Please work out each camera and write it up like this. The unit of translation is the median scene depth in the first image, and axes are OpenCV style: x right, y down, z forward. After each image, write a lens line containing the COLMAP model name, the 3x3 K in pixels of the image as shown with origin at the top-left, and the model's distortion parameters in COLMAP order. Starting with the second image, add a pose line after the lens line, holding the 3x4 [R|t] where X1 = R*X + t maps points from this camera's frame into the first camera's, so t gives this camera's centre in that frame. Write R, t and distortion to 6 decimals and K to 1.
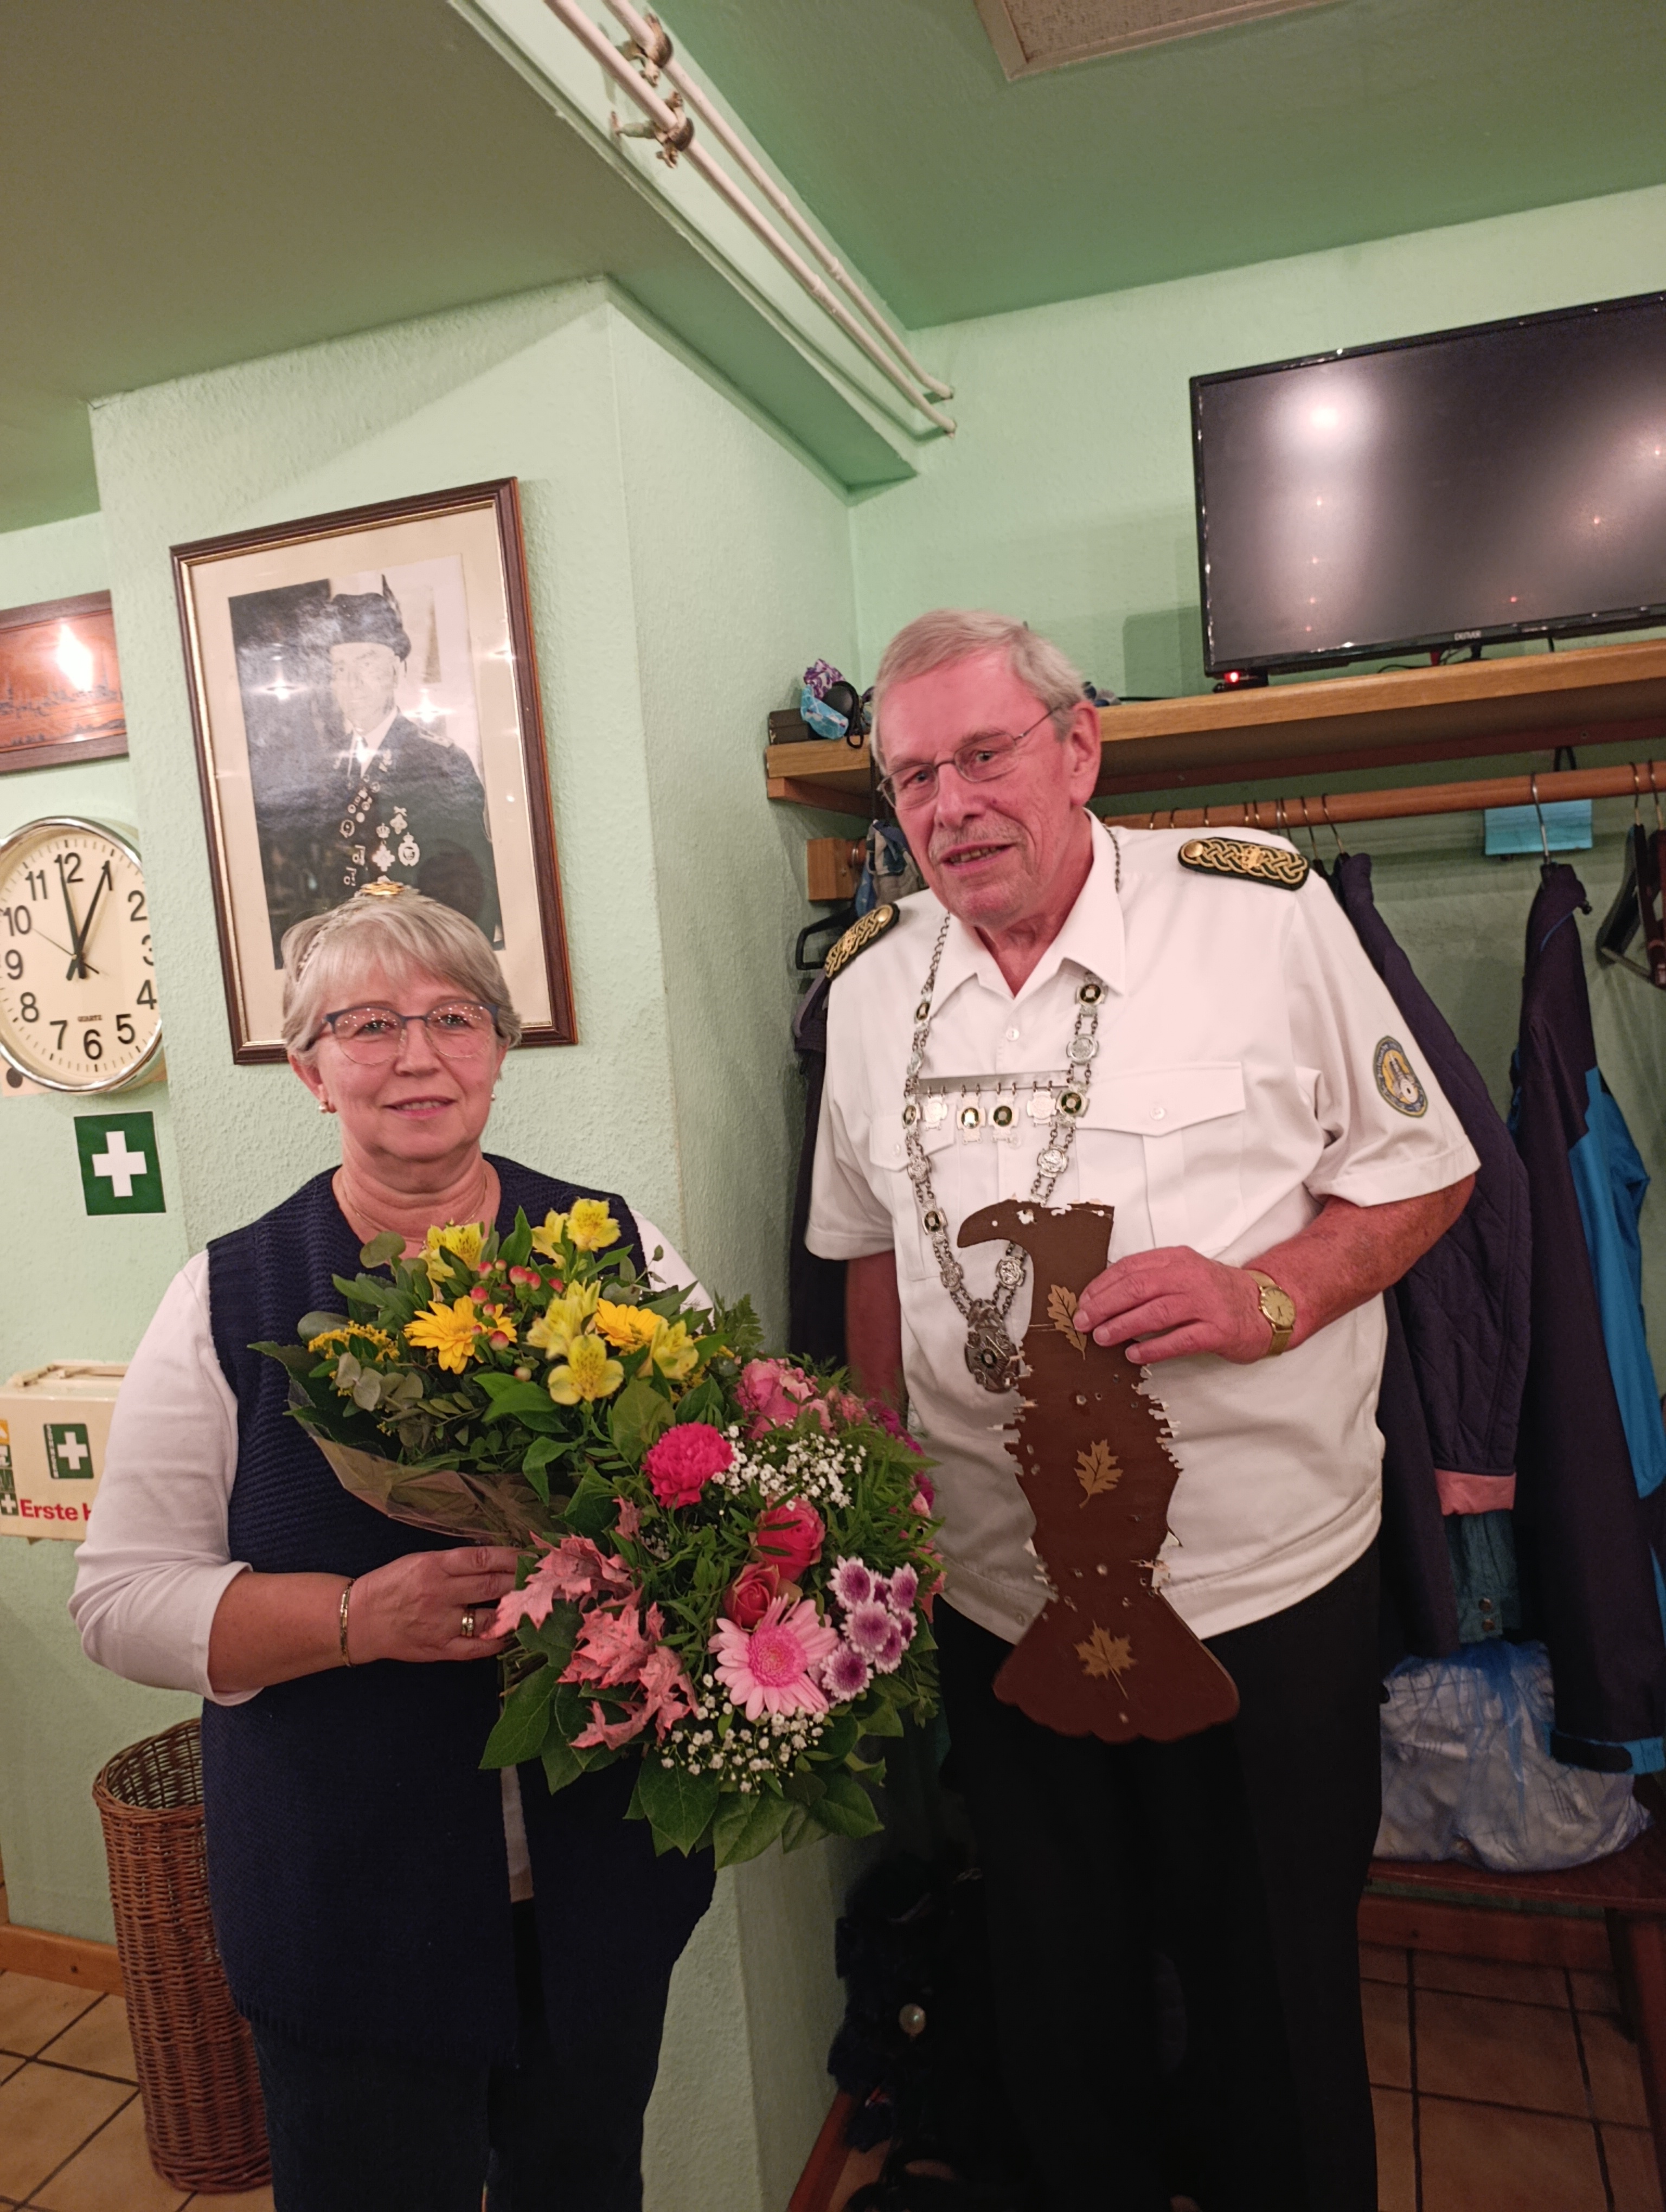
lens RADIAL K [[1556.5, 0, 855.8], [0, 1556.5, 1107.3], [0, 0, 1]] dist [0.021664, -0.024929]
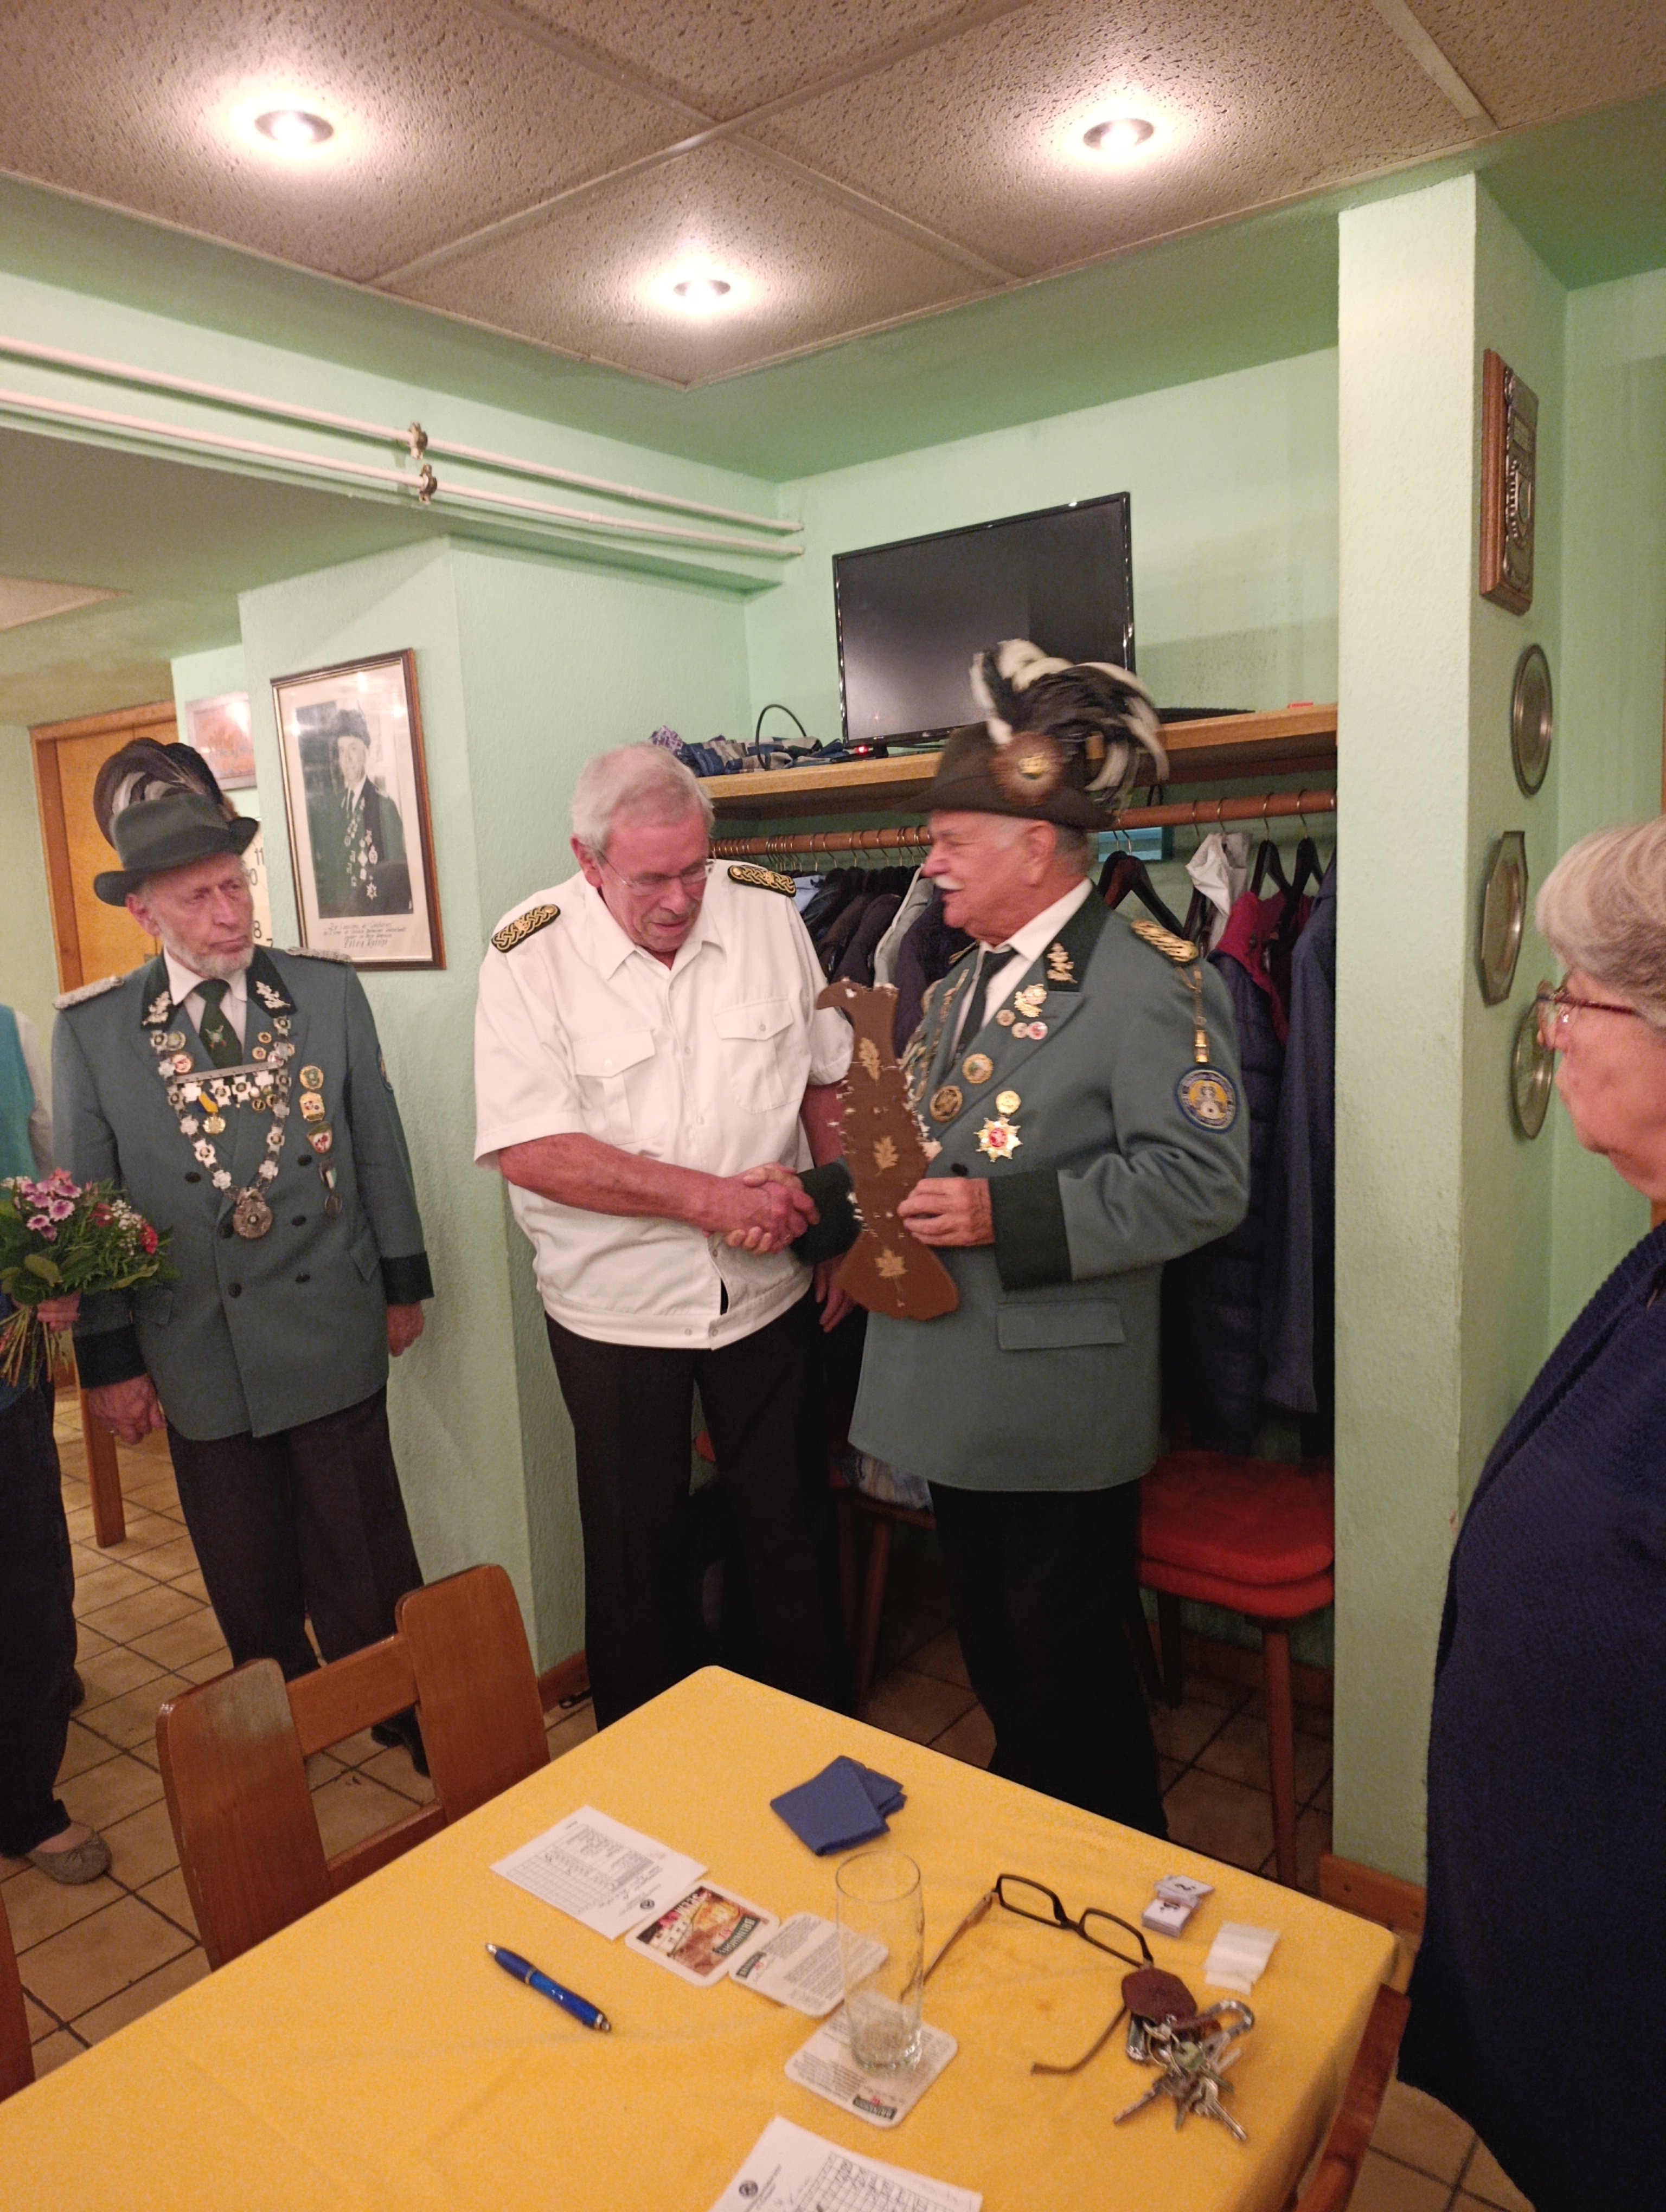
lens RADIAL K [[1556.5, 0, 849.8], [0, 1556.5, 1112.9], [0, 0, 1]] dist [0.021664, -0.024929]
pose [[0.944226, 0.082380, -0.318826, 0.800045], [-0.059916, 0.995020, 0.079653, -0.049088], [0.323800, -0.056107, 0.944460, -0.496381]]
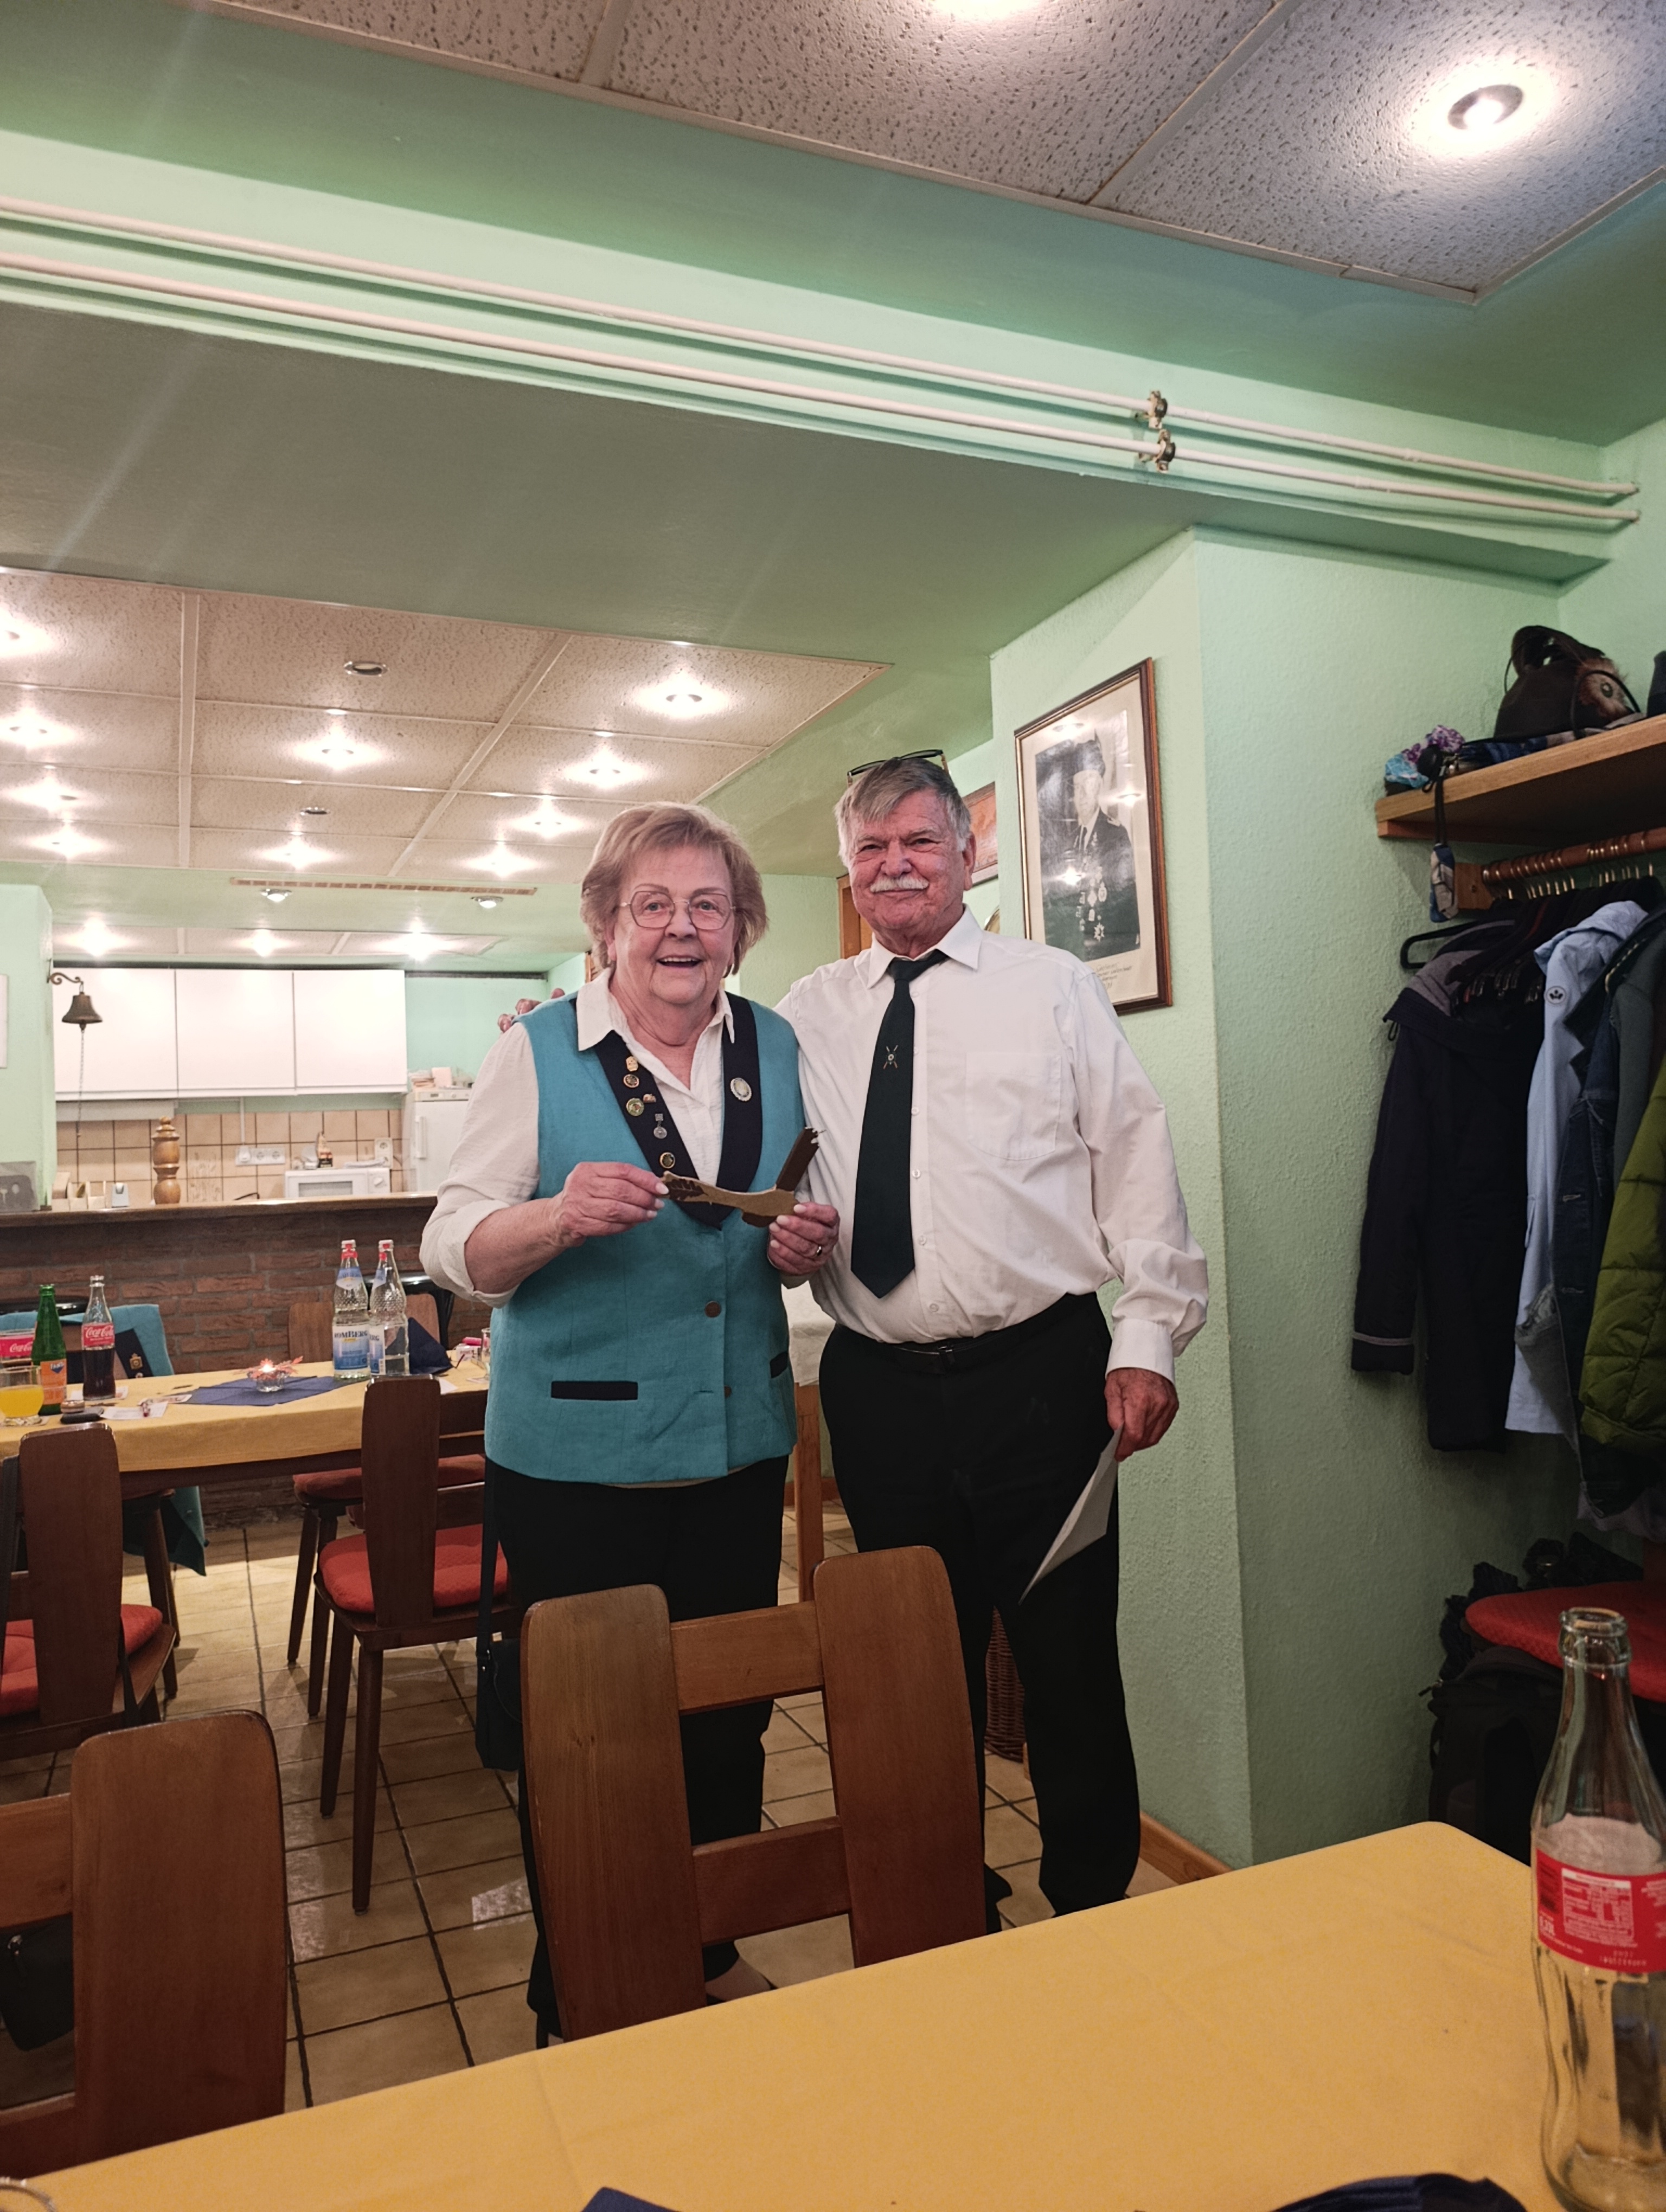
lens RADIAL K [[1556.5, 0, 819.0], [0, 1556.5, 1108.2], [0, 0, 1]] dist [0.021664, -0.024929]
pose [[0.651291, 0.033139, -0.758104, 0.750583], [-0.091189, 0.995224, -0.034836, 0.138946], [0.753329, 0.091819, 0.651203, -0.249645]]
